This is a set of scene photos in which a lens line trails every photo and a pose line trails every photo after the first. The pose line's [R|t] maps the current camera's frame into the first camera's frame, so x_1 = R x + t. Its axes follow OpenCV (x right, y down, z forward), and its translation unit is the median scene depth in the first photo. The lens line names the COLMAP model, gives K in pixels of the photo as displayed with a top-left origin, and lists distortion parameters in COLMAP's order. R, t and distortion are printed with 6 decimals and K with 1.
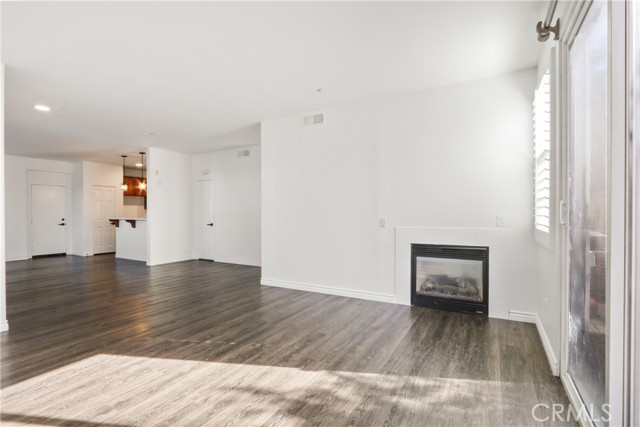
lens RADIAL K [[293.0, 0, 325.0], [0, 293.0, 214.0], [0, 0, 1]] dist [-0.034323, 0.008813]
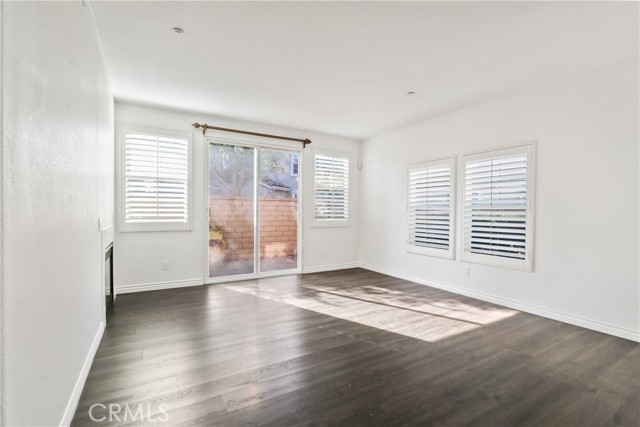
lens RADIAL K [[293.0, 0, 325.0], [0, 293.0, 214.0], [0, 0, 1]] dist [-0.034323, 0.008813]
pose [[-0.867221, -0.009993, 0.497822, -0.722261], [-0.006656, 0.999942, 0.008476, -0.008458], [-0.497878, 0.004037, -0.867238, 1.590158]]
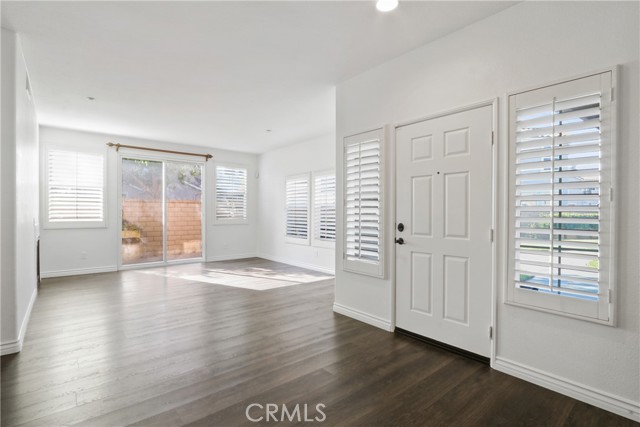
lens RADIAL K [[309.0, 0, 324.4], [0, 309.0, 215.0], [0, 0, 1]] dist [-0.012296, 0.000091]
pose [[-0.933685, -0.003113, 0.358082, -1.386612], [-0.000160, 0.999966, 0.008278, -0.005879], [-0.358095, 0.007671, -0.933653, 1.973724]]
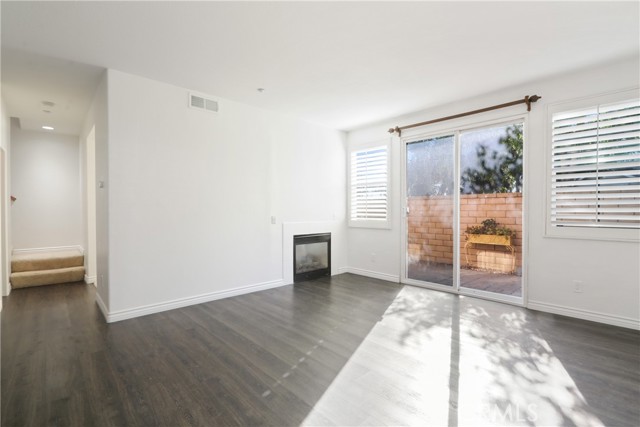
lens RADIAL K [[293.0, 0, 325.0], [0, 293.0, 214.0], [0, 0, 1]] dist [-0.034323, 0.008813]
pose [[0.304374, -0.007405, 0.952524, -1.019035], [-0.000997, 0.999967, 0.008092, -0.004241], [-0.952552, -0.003413, 0.304357, 0.544062]]
